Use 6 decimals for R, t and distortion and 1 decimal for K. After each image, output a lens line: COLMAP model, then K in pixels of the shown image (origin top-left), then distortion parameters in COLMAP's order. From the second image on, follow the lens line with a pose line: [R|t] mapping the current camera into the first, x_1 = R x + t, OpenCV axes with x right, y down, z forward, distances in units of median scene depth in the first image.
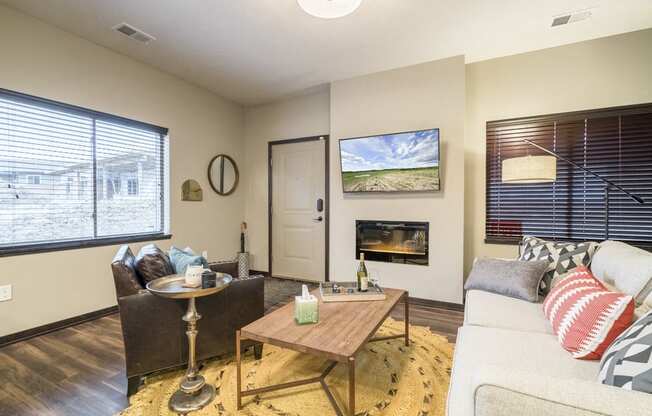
lens RADIAL K [[301.9, 0, 324.8], [0, 301.9, 208.8], [0, 0, 1]] dist [0.000153, 0.000057]
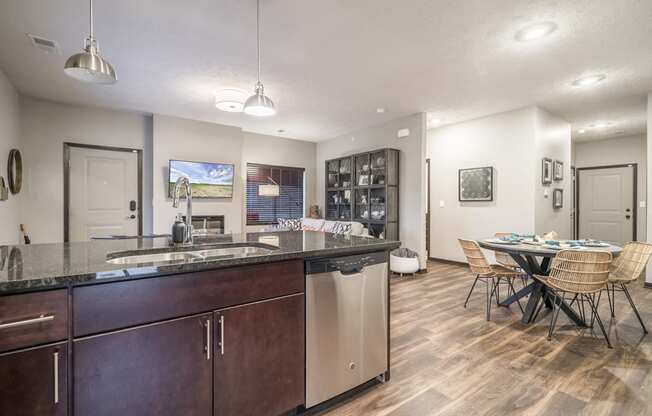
lens RADIAL K [[301.9, 0, 326.2], [0, 301.9, 208.4], [0, 0, 1]] dist [0.000153, 0.000057]
pose [[0.437562, -0.000419, 0.899188, -0.974587], [0.010186, 0.999938, -0.004491, 0.016004], [-0.899131, 0.011124, 0.437539, -0.305346]]
